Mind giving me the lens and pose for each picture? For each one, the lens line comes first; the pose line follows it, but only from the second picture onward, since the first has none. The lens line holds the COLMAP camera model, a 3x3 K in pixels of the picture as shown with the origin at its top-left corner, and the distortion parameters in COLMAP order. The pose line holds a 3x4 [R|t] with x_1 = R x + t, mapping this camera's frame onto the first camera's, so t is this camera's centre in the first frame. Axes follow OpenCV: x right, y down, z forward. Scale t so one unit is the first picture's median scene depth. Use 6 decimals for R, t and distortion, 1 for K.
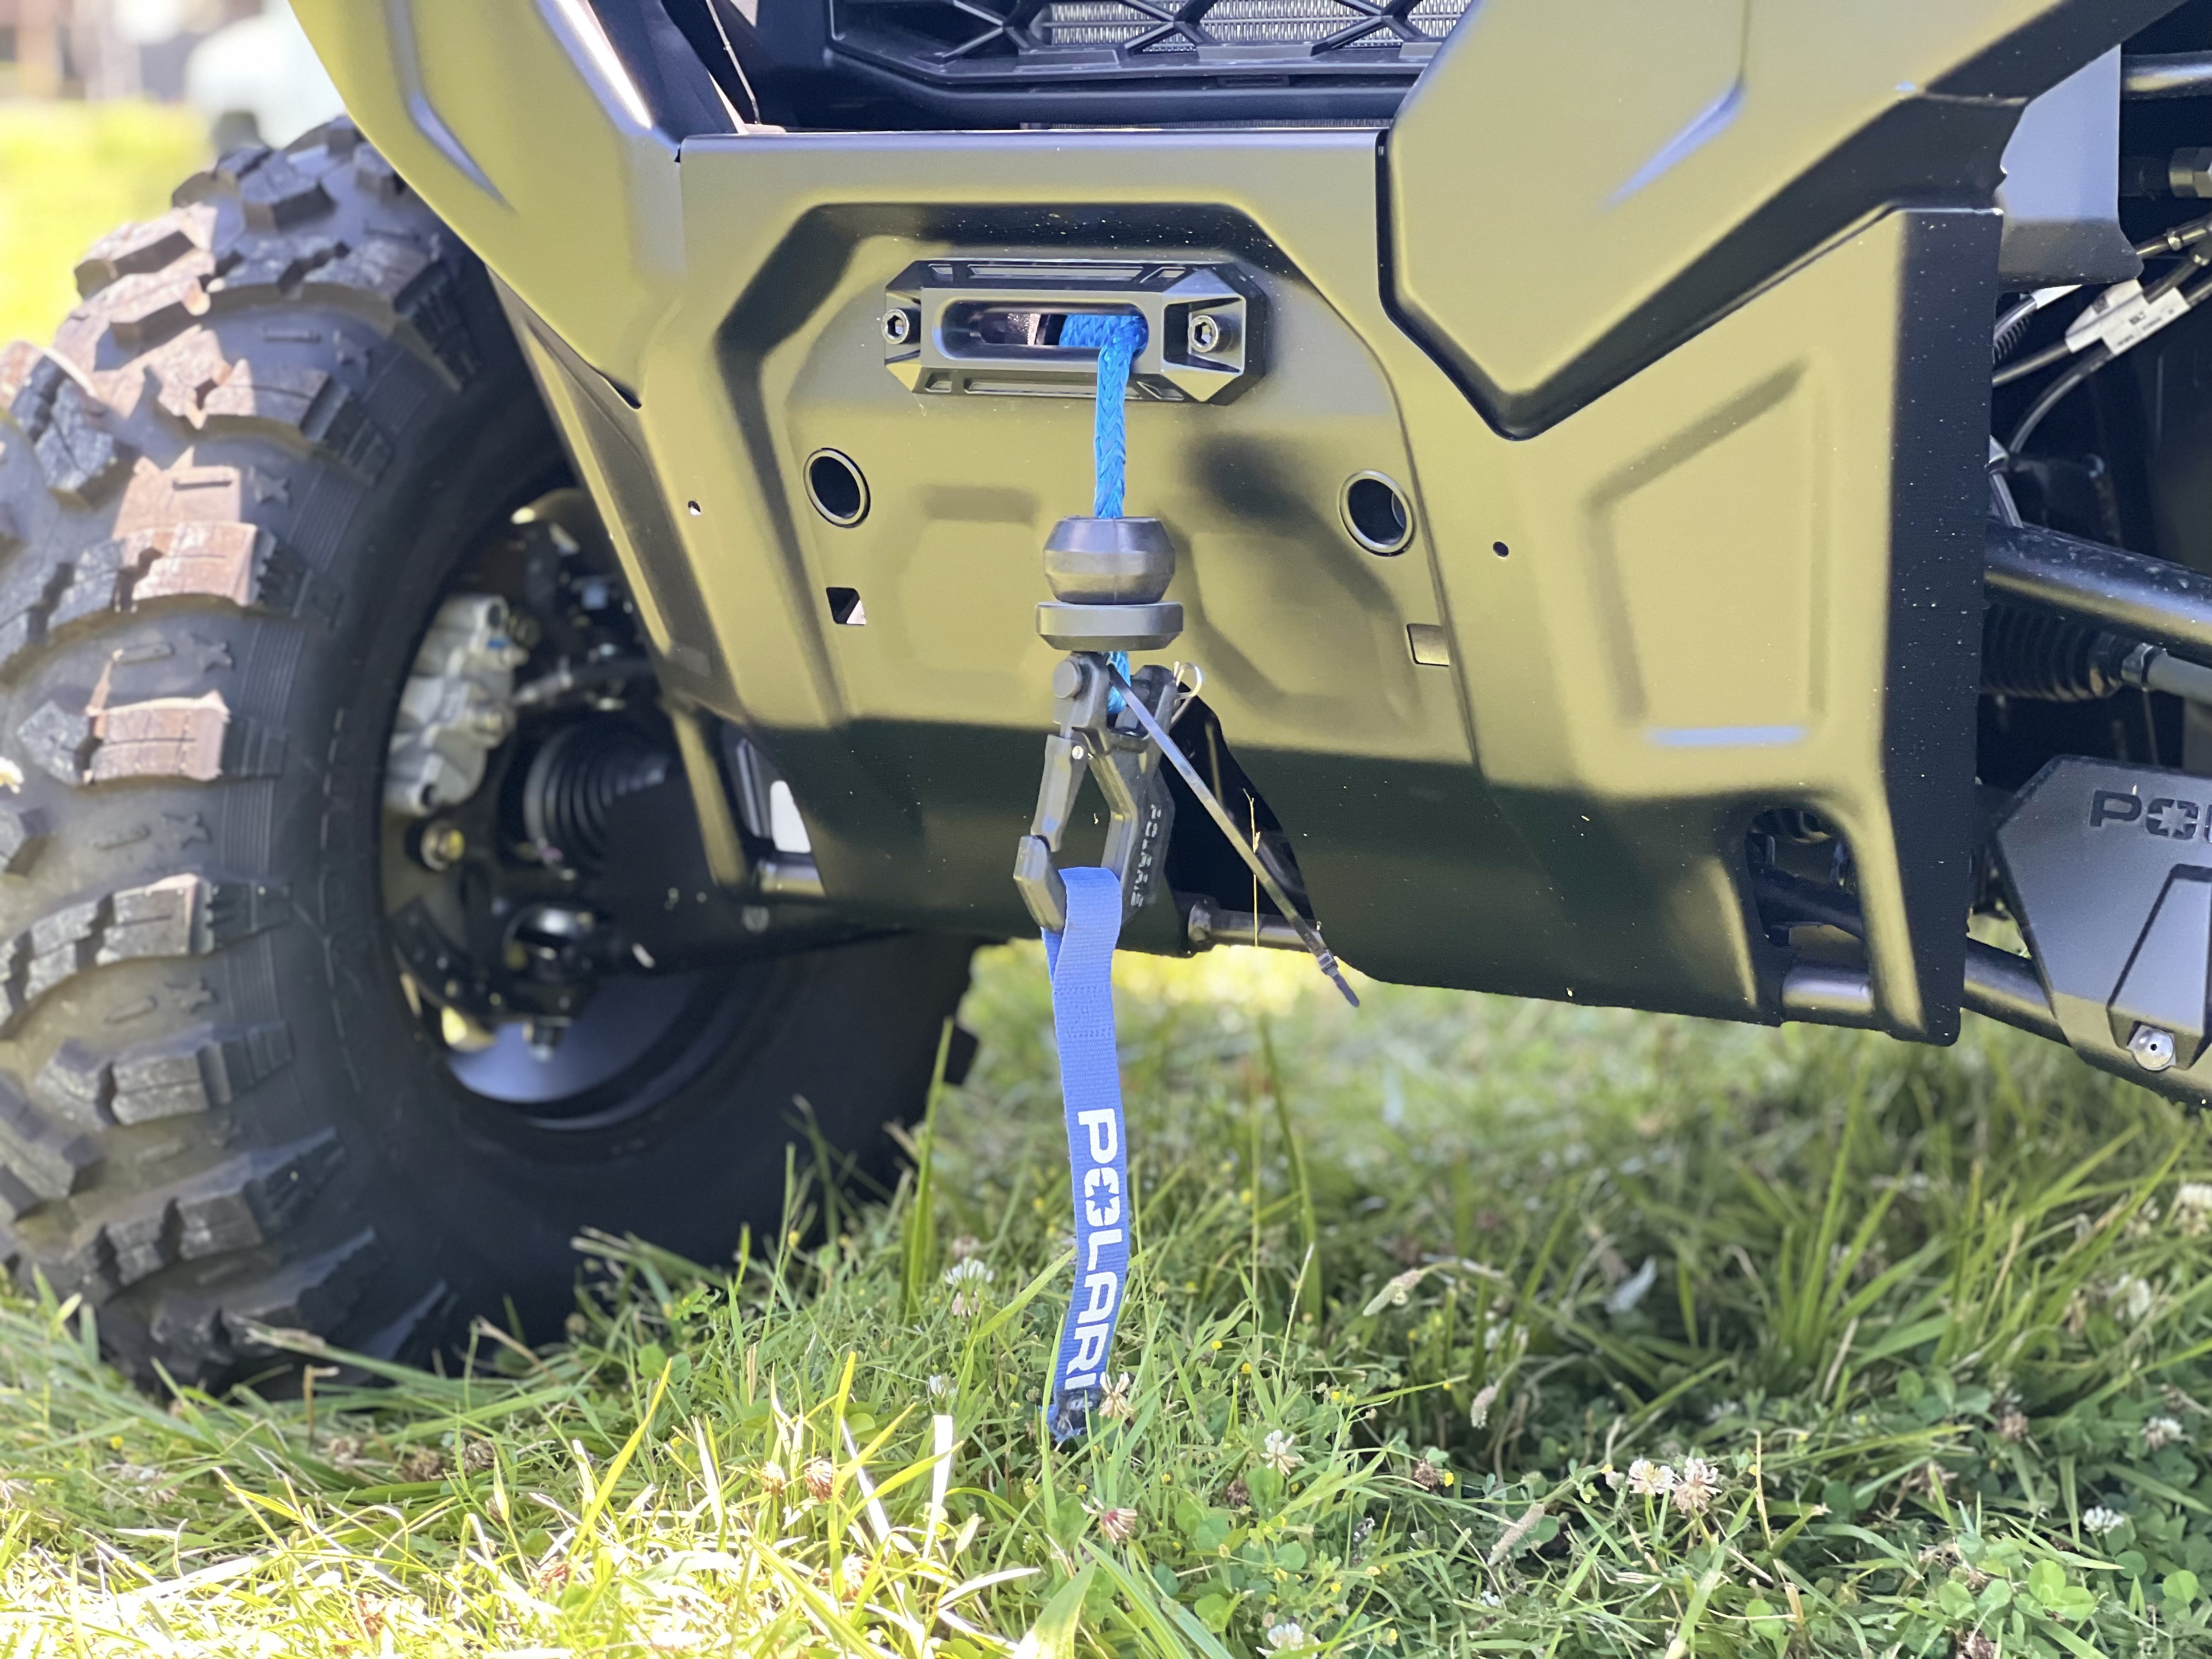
lens RADIAL K [[4915.7, 0, 1106.0], [0, 4915.7, 829.5], [0, 0, 1]] dist [-0.075628, 5.989311]
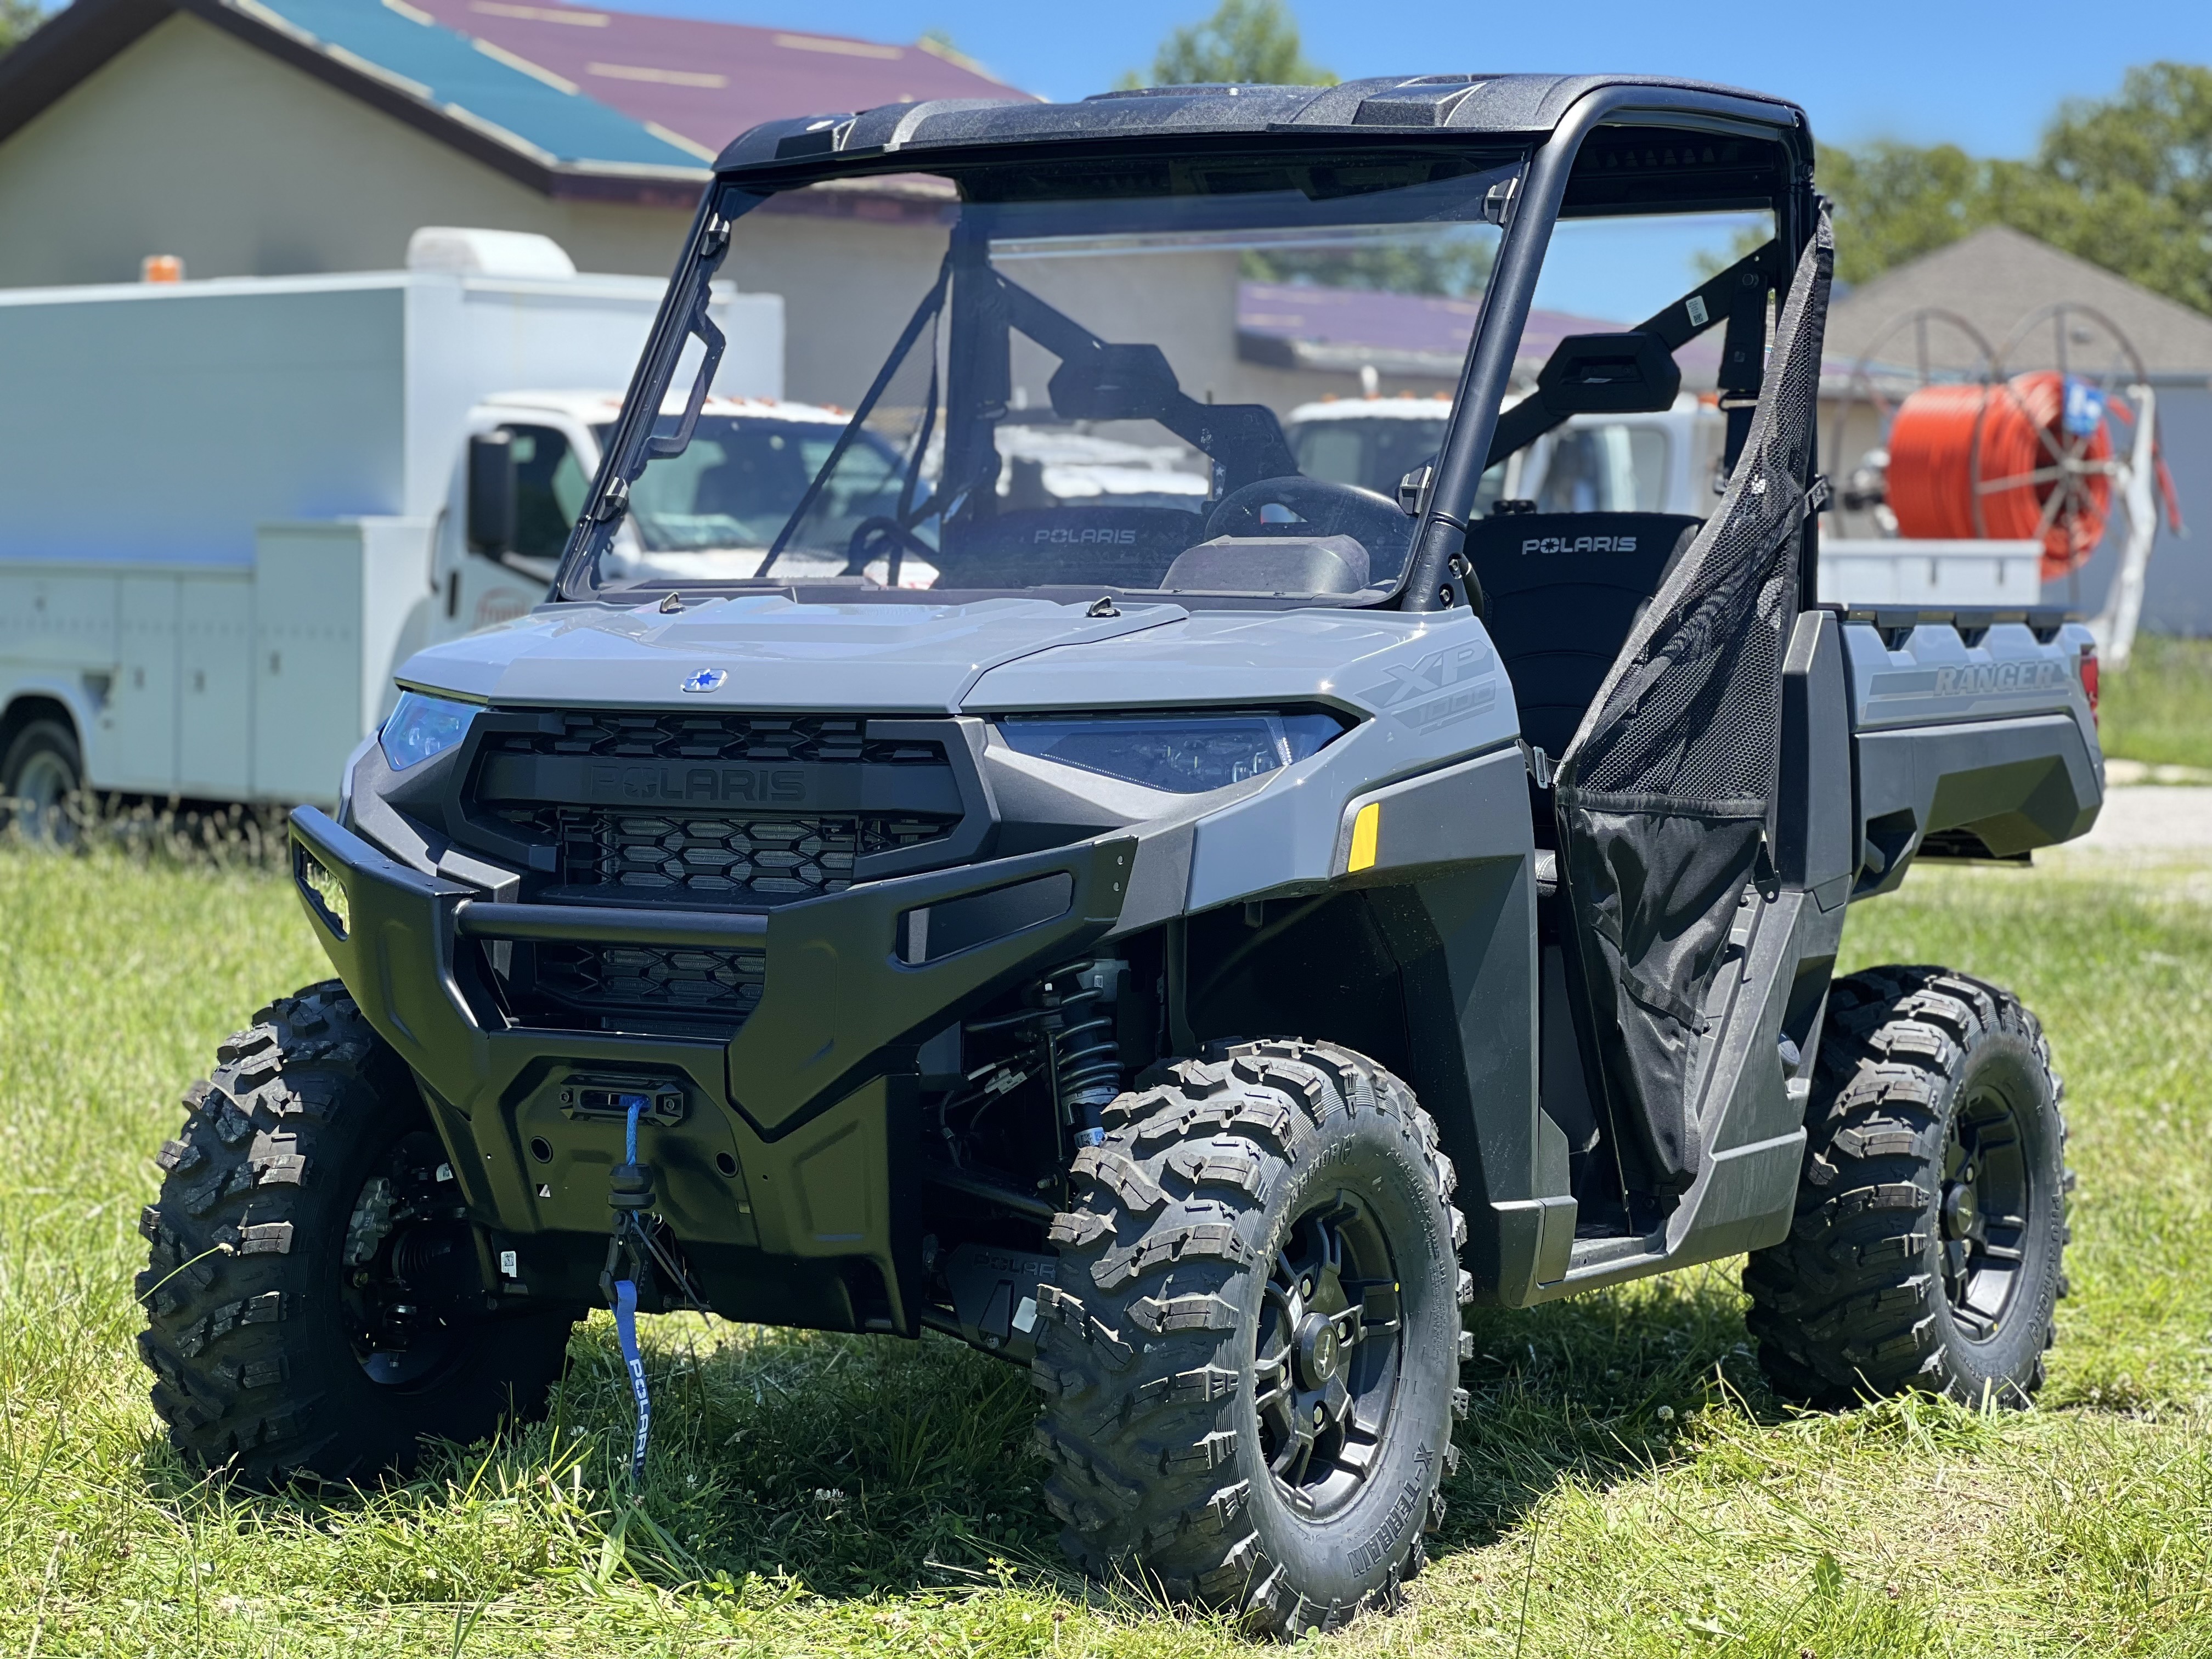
lens RADIAL K [[4915.7, 0, 1106.0], [0, 4915.7, 829.5], [0, 0, 1]] dist [-0.075628, 5.989311]
pose [[0.994382, 0.005452, 0.105714, -0.027365], [0.004096, 0.995943, -0.089889, 0.003243], [-0.105775, 0.089817, 0.990325, -1.661683]]
